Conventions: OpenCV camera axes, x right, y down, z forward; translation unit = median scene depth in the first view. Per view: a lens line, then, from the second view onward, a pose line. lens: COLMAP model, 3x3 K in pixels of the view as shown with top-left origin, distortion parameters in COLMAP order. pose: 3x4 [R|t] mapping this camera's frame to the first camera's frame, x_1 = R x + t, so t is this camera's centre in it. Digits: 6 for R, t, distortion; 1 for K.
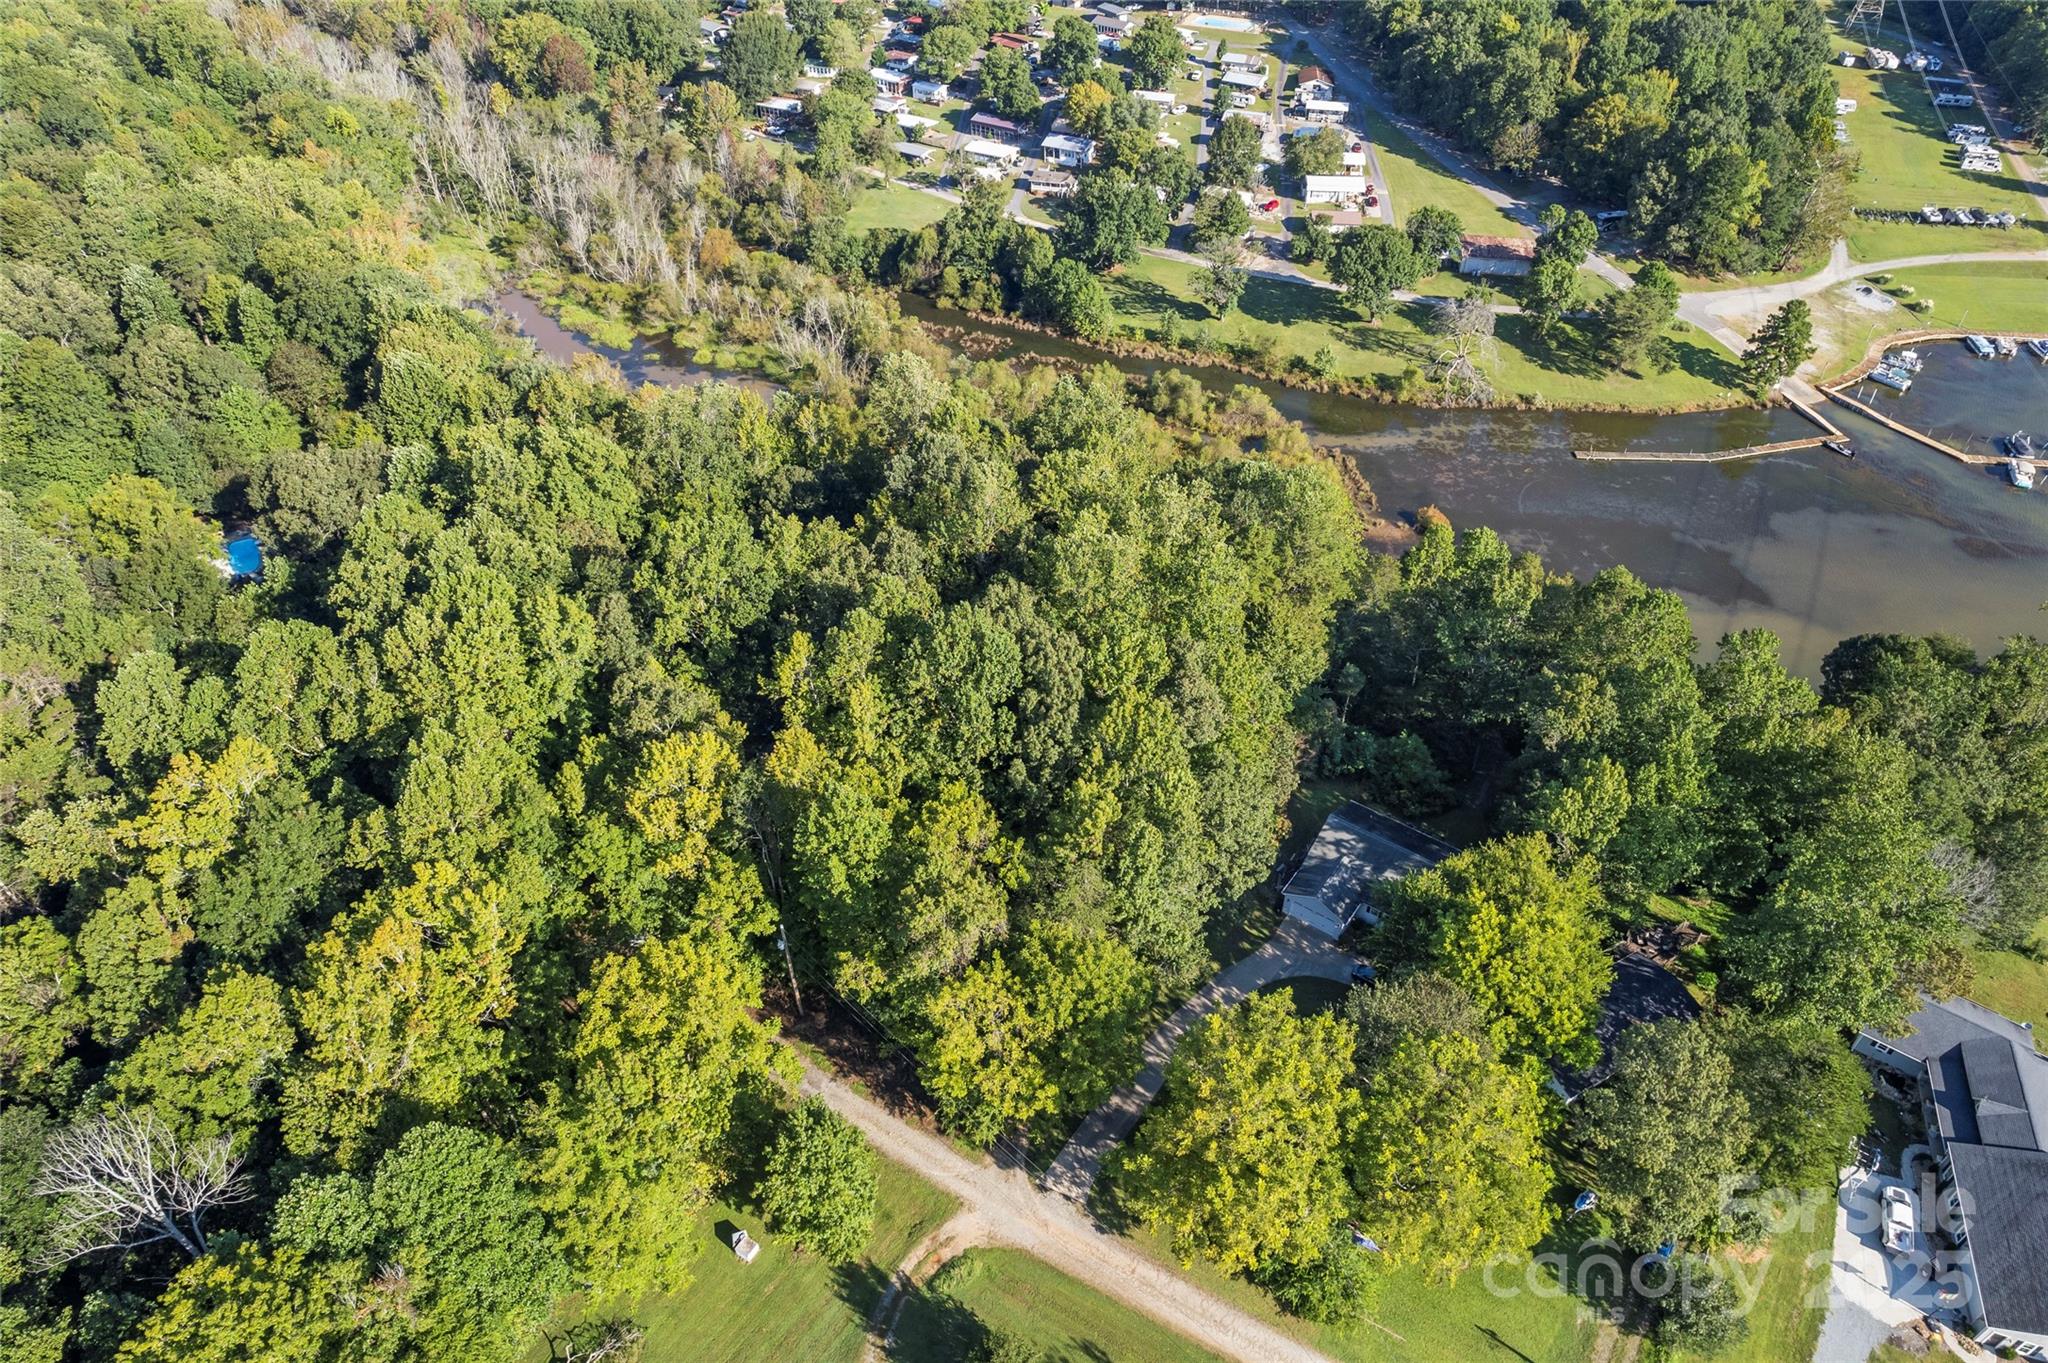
lens RADIAL K [[1315.7, 0, 1036.2], [0, 1315.7, 694.3], [0, 0, 1]] dist [-0.064317, 0.049213]
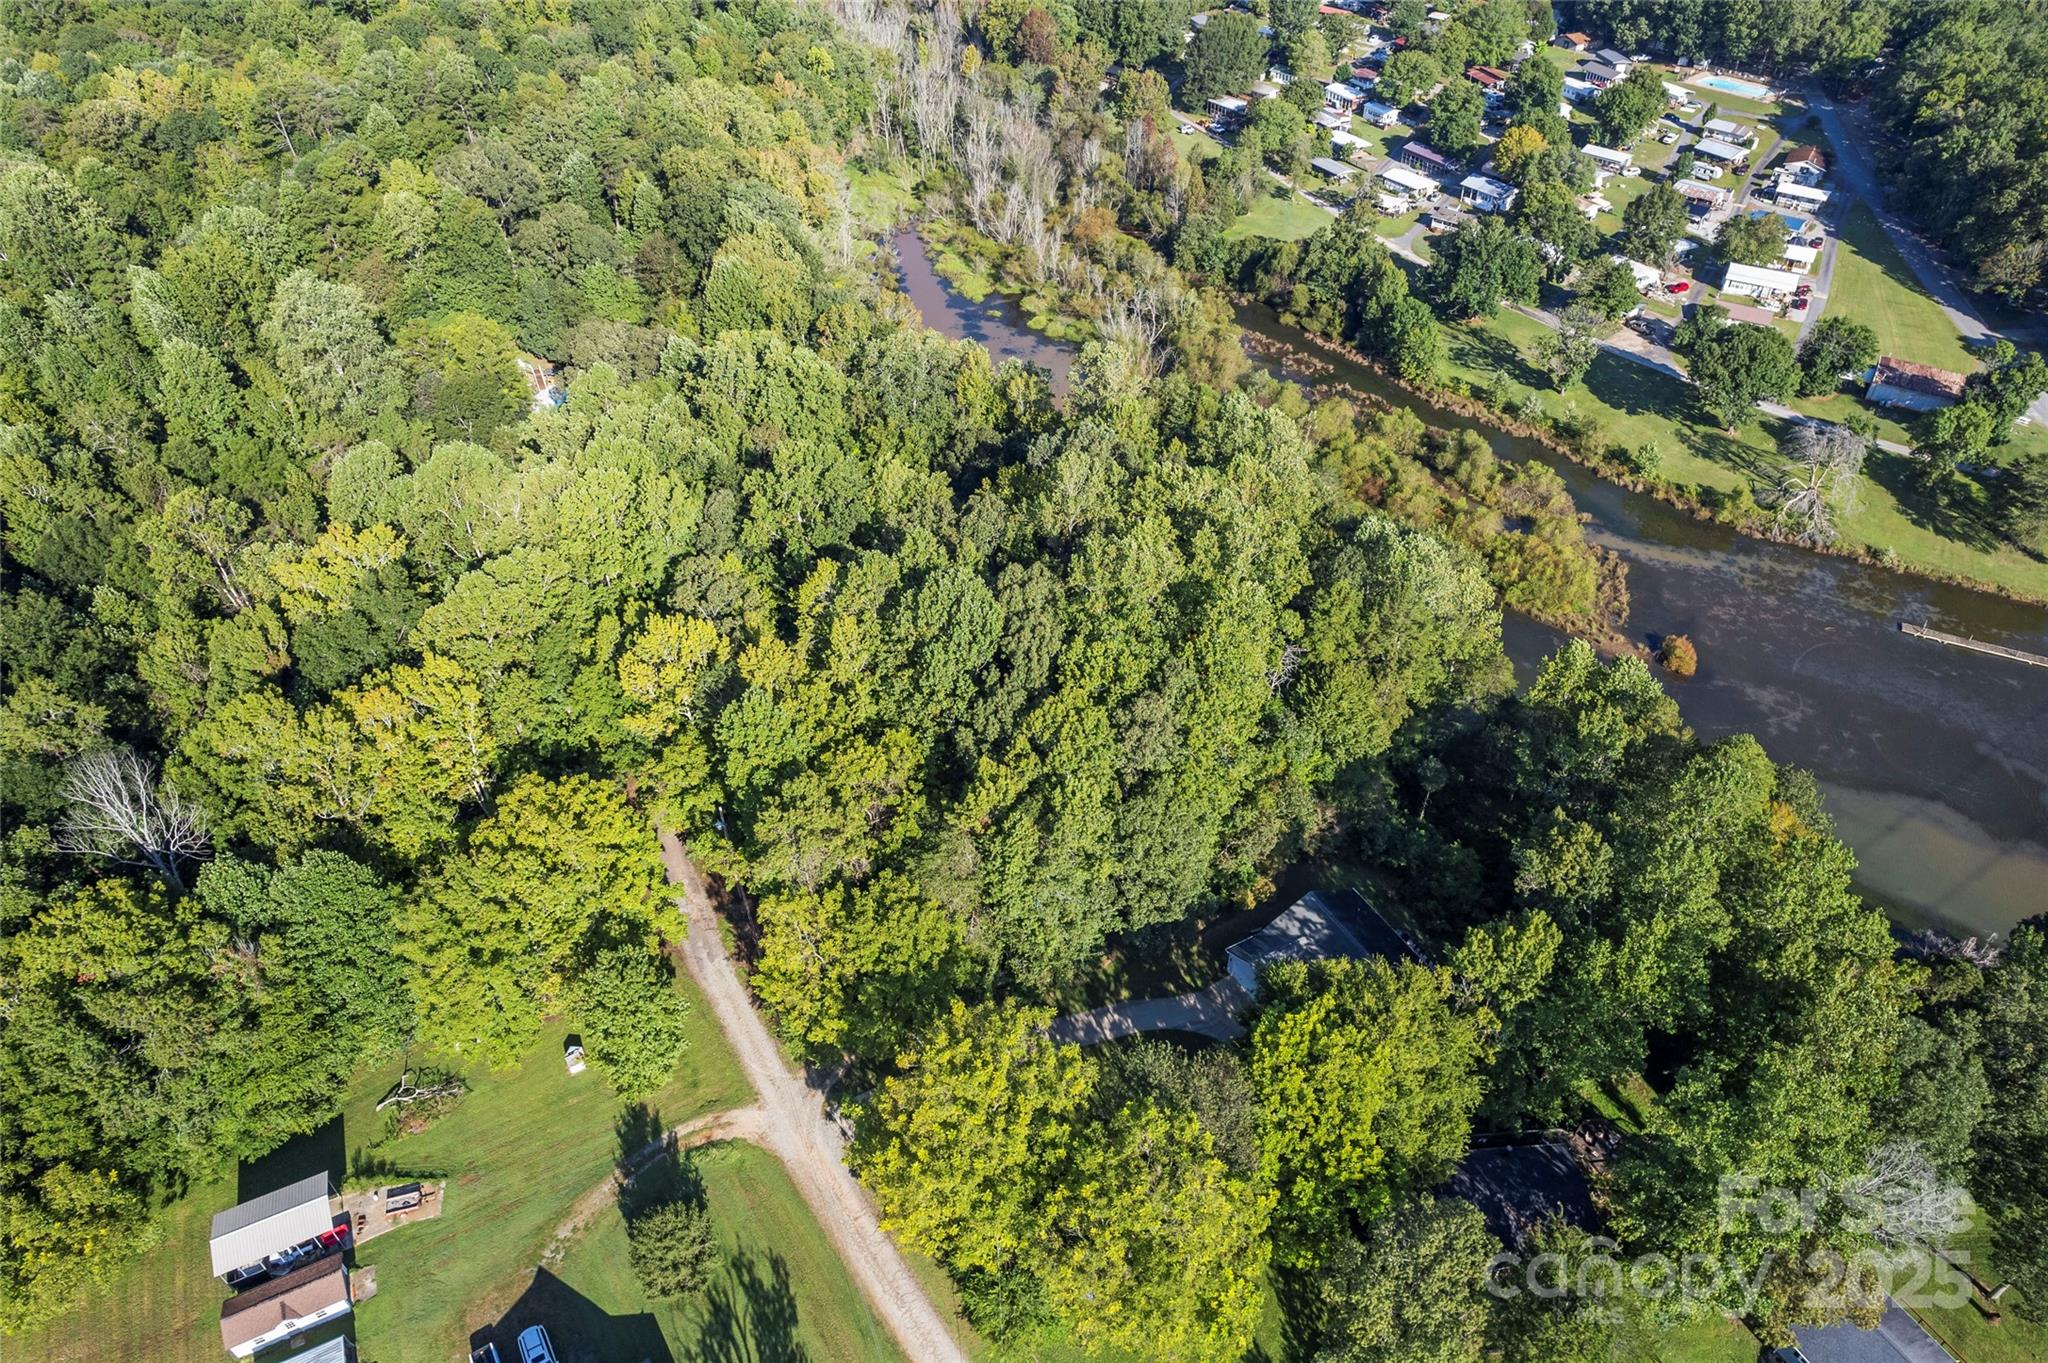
lens RADIAL K [[1315.7, 0, 1013.8], [0, 1315.7, 680.3], [0, 0, 1]] dist [-0.064317, 0.049213]
pose [[0.905291, 0.277783, -0.321380, 0.141583], [-0.281514, 0.958888, 0.035816, -0.013938], [0.318116, 0.058049, 0.946273, 0.012142]]
